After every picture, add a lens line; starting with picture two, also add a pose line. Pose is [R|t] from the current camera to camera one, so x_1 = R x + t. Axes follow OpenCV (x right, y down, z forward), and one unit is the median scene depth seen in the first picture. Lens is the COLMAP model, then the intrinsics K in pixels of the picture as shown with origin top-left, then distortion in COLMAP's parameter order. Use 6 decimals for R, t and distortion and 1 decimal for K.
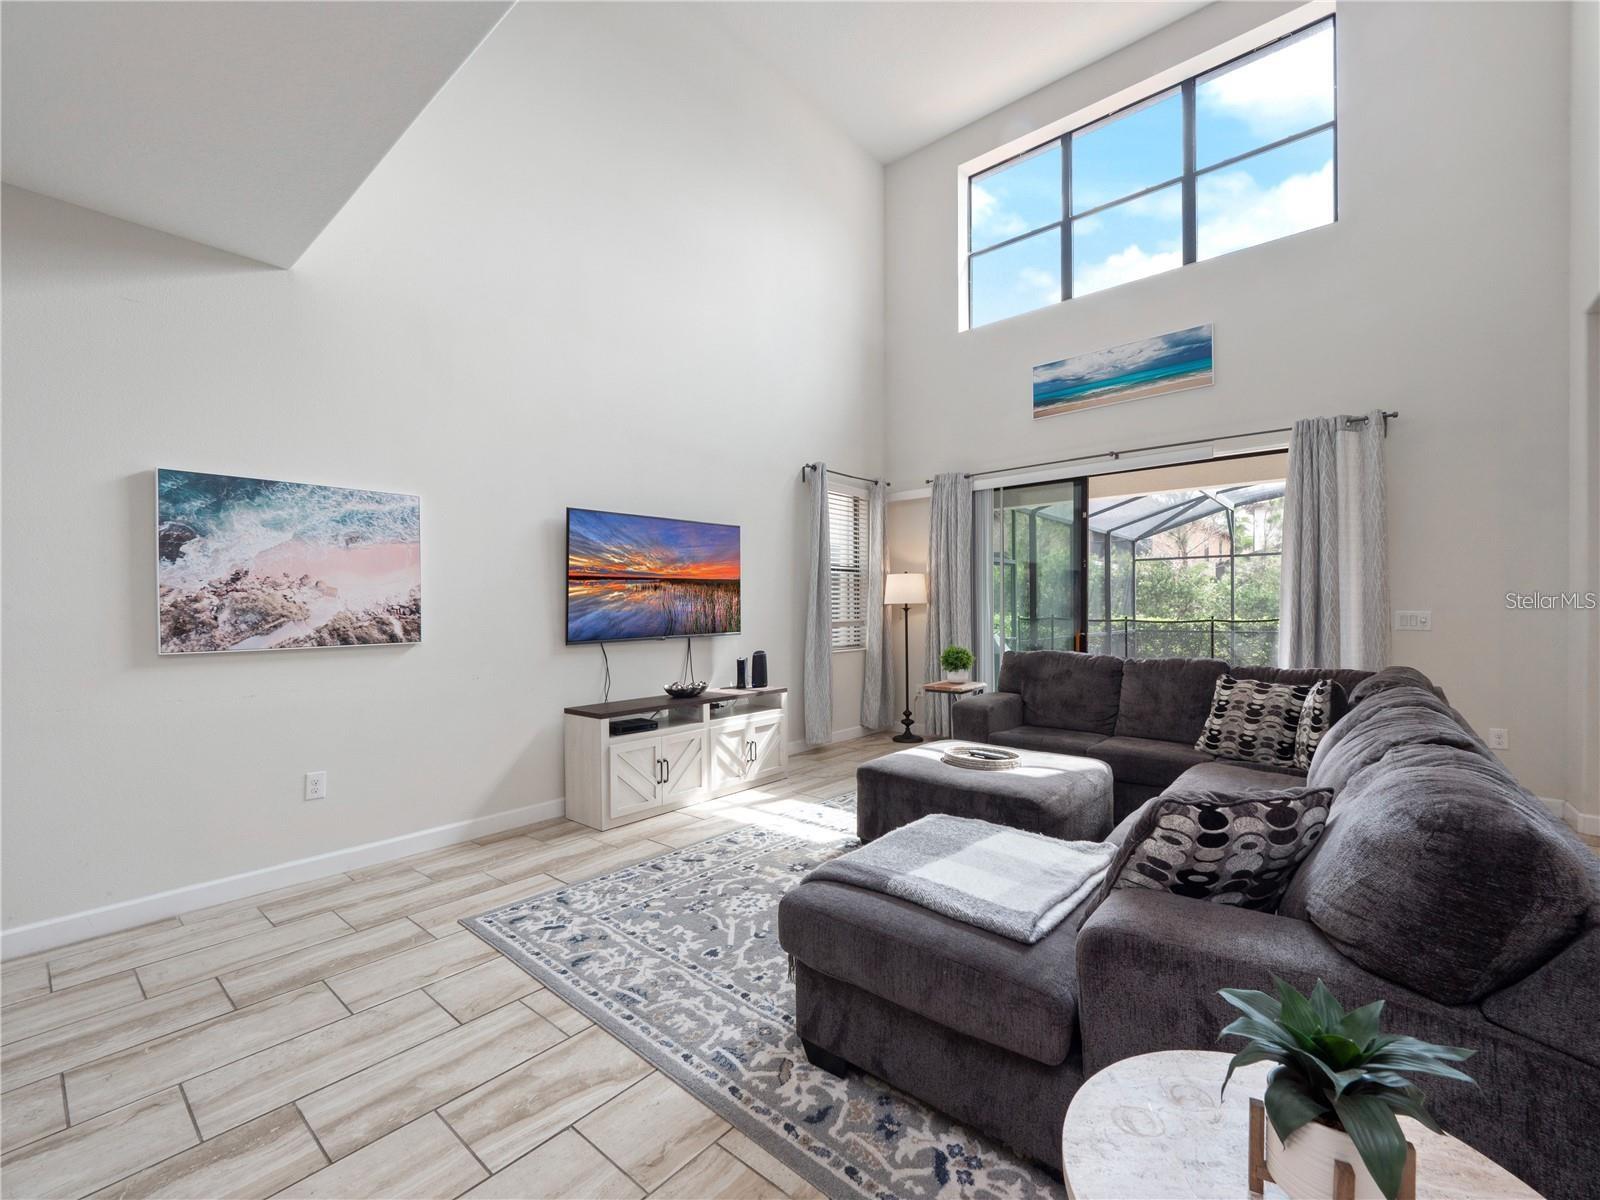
lens RADIAL K [[686.9, 0, 787.1], [0, 686.9, 614.2], [0, 0, 1]] dist [0.004730, -0.003983]
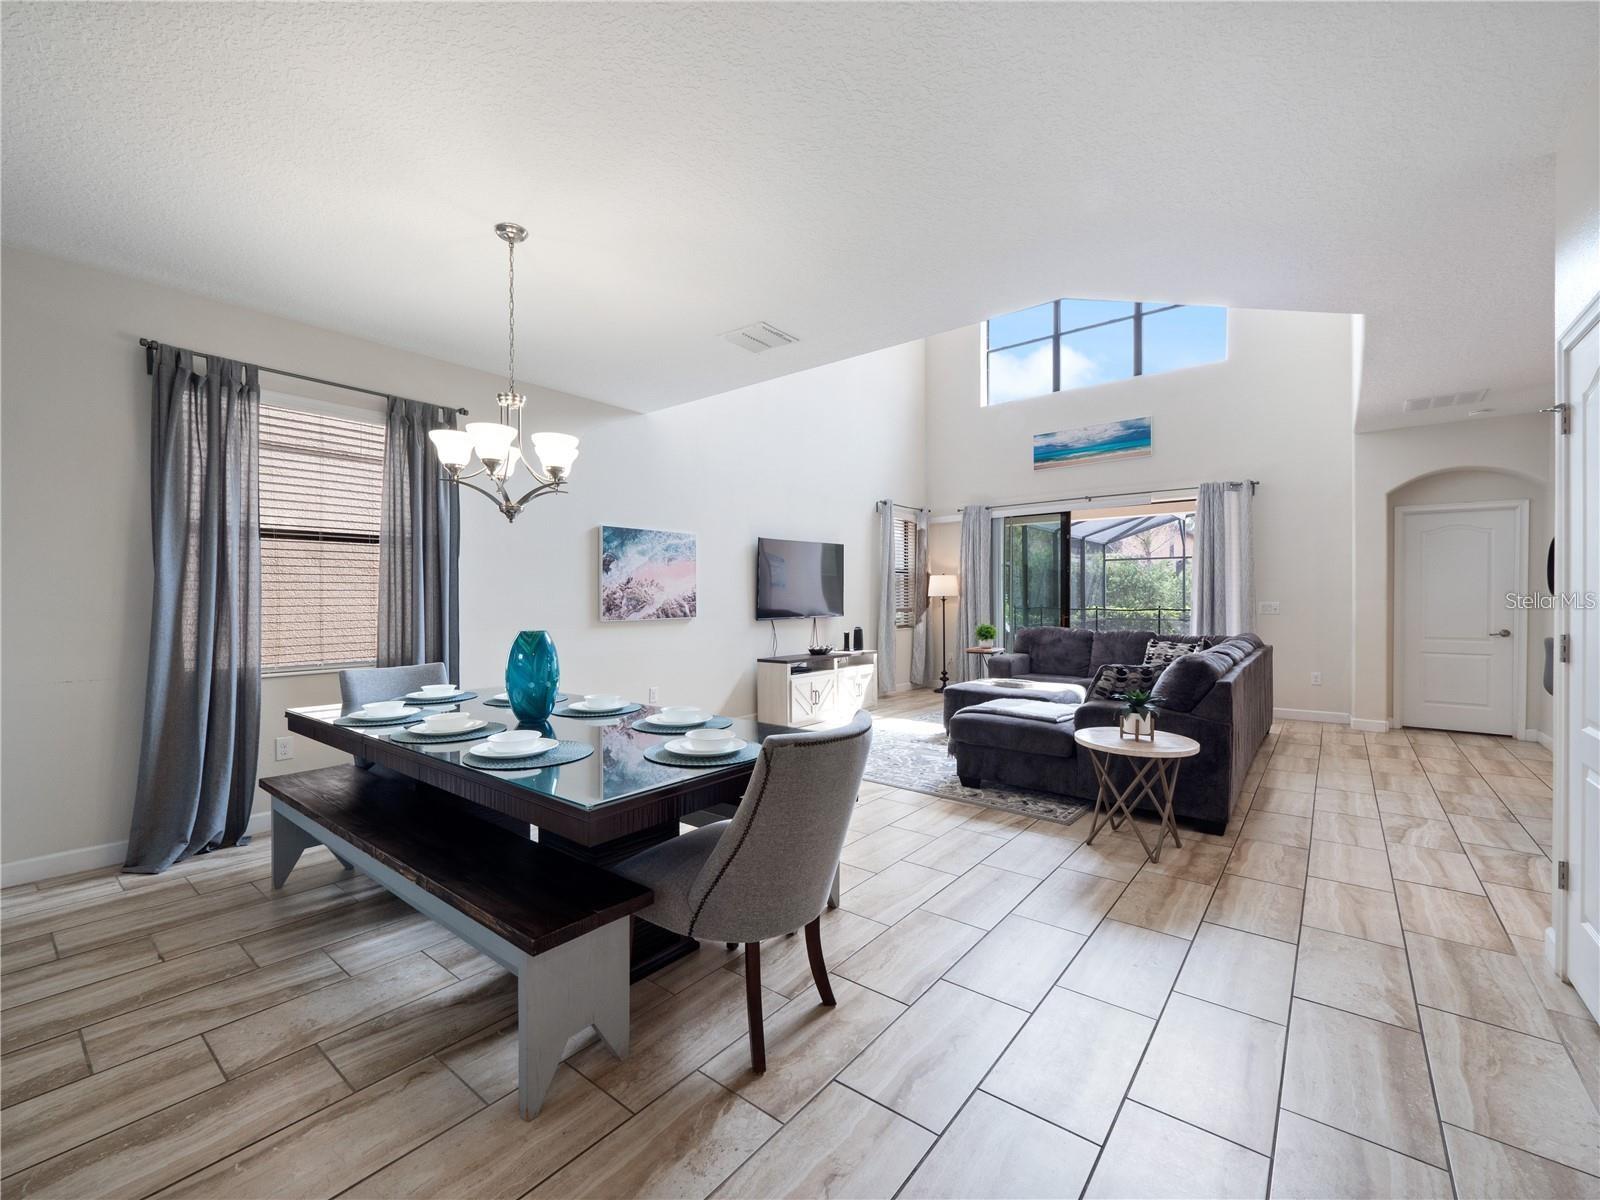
lens RADIAL K [[686.9, 0, 783.1], [0, 686.9, 604.5], [0, 0, 1]] dist [0.004730, -0.003983]
pose [[0.999631, 0.003837, 0.026884, -0.360479], [-0.003799, 0.999992, -0.001456, 0.009844], [-0.026890, 0.001353, 0.999637, -0.757043]]
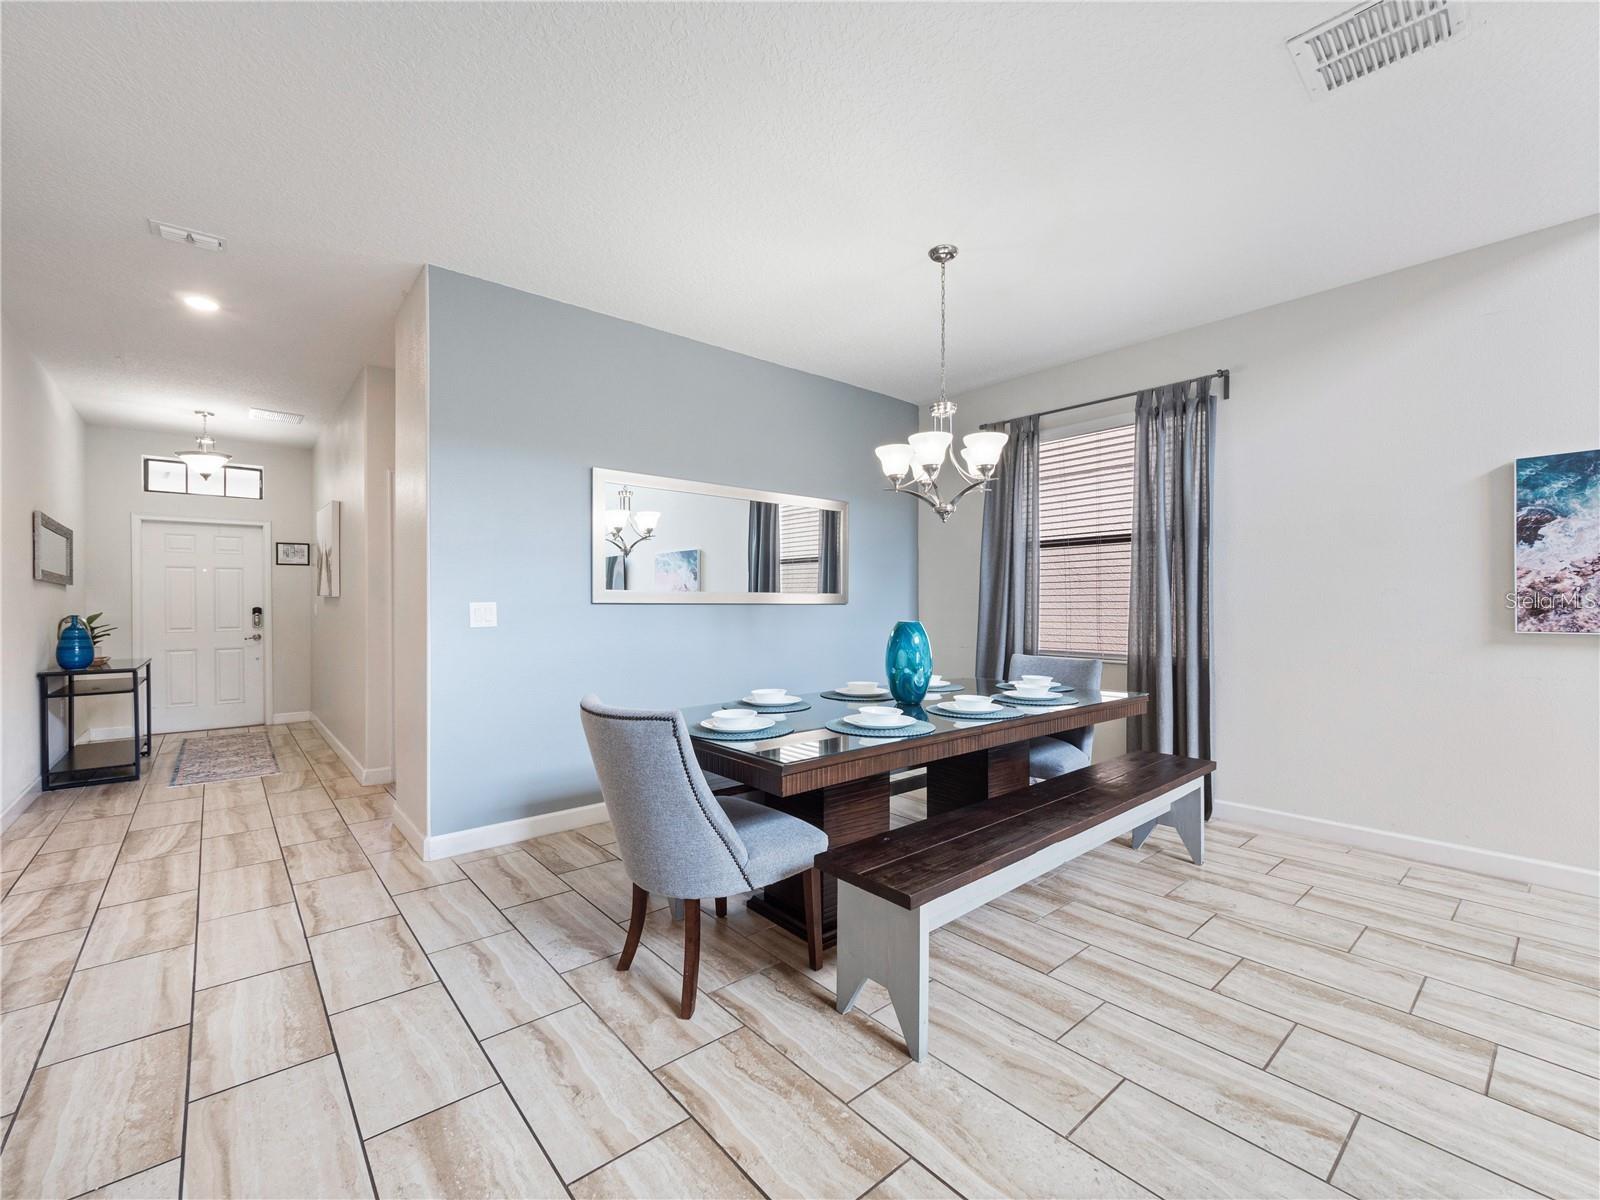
lens RADIAL K [[686.9, 0, 785.1], [0, 686.9, 604.0], [0, 0, 1]] dist [0.004730, -0.003983]
pose [[-0.163818, 0.001591, -0.986489, 0.262439], [-0.010207, 0.999942, 0.003308, 0.017755], [0.986438, 0.010611, -0.163792, 0.039661]]
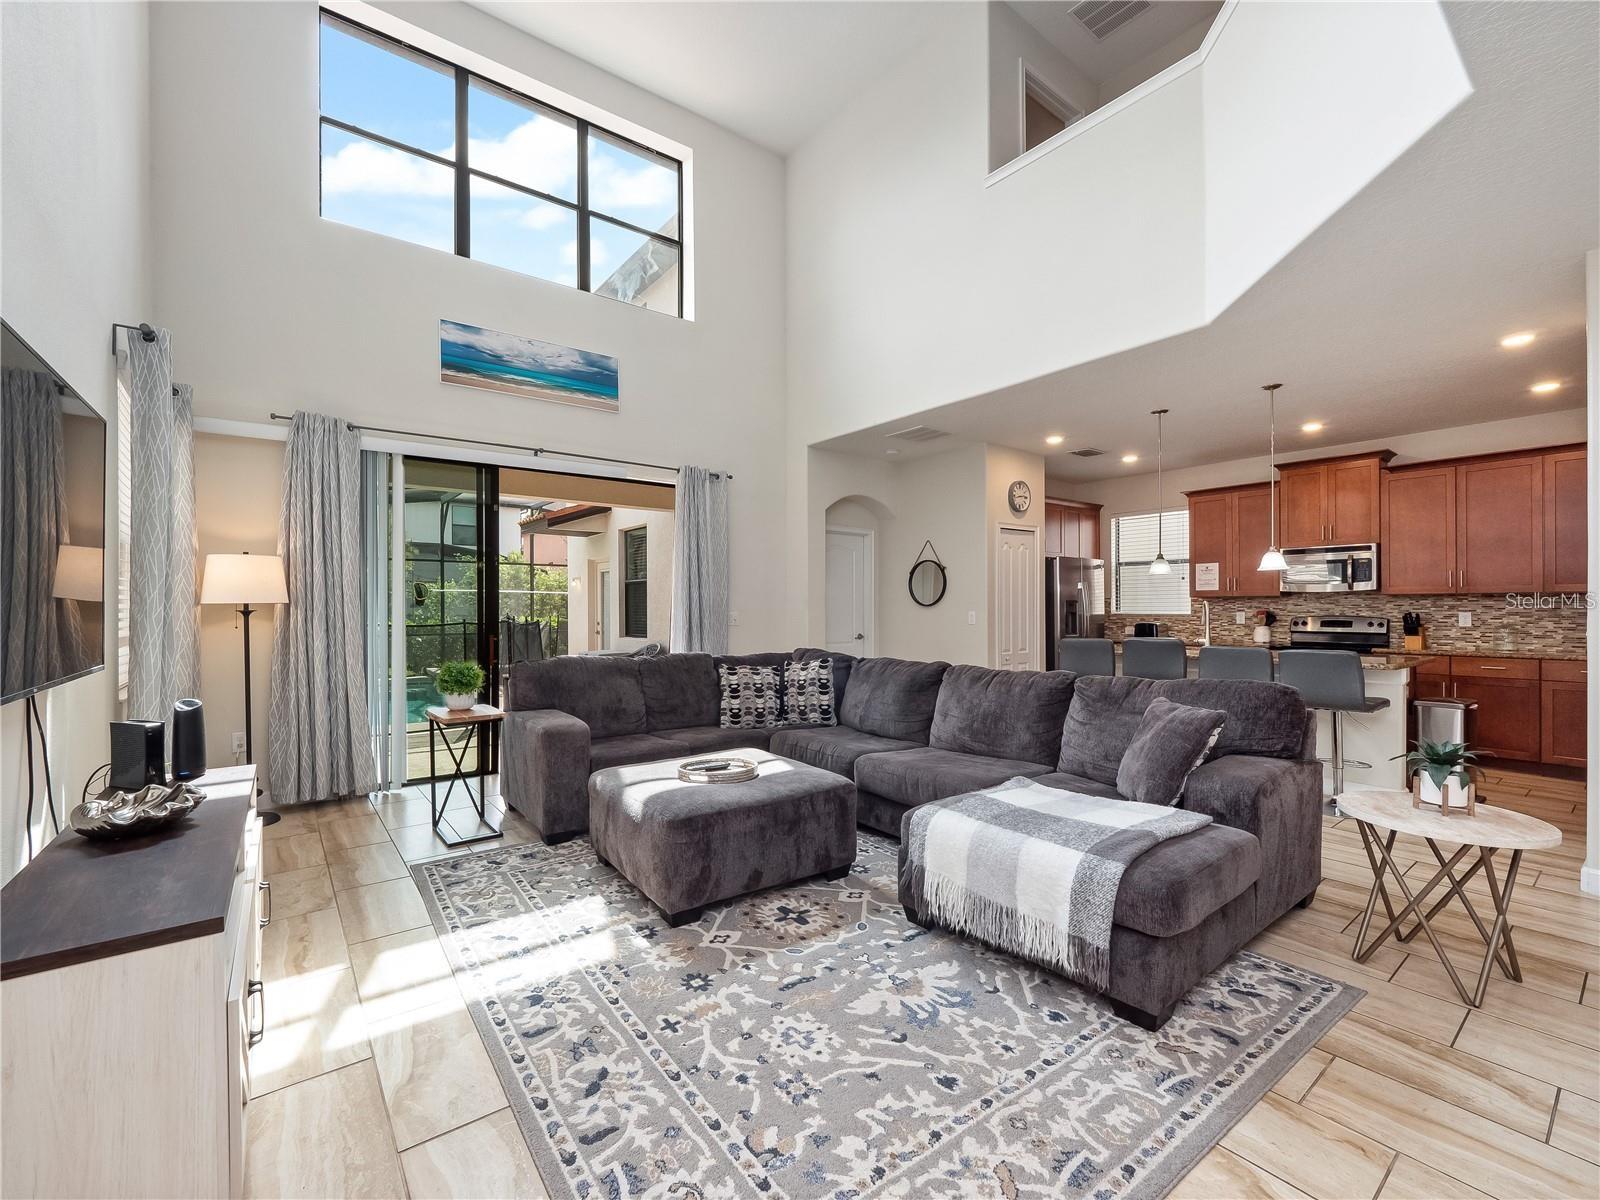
lens RADIAL K [[686.9, 0, 792.2], [0, 686.9, 603.6], [0, 0, 1]] dist [0.004730, -0.003983]
pose [[0.198913, 0.009764, 0.979969, -0.611705], [0.012724, 0.999840, -0.012544, -0.003347], [-0.979935, 0.014965, 0.198757, 0.719506]]
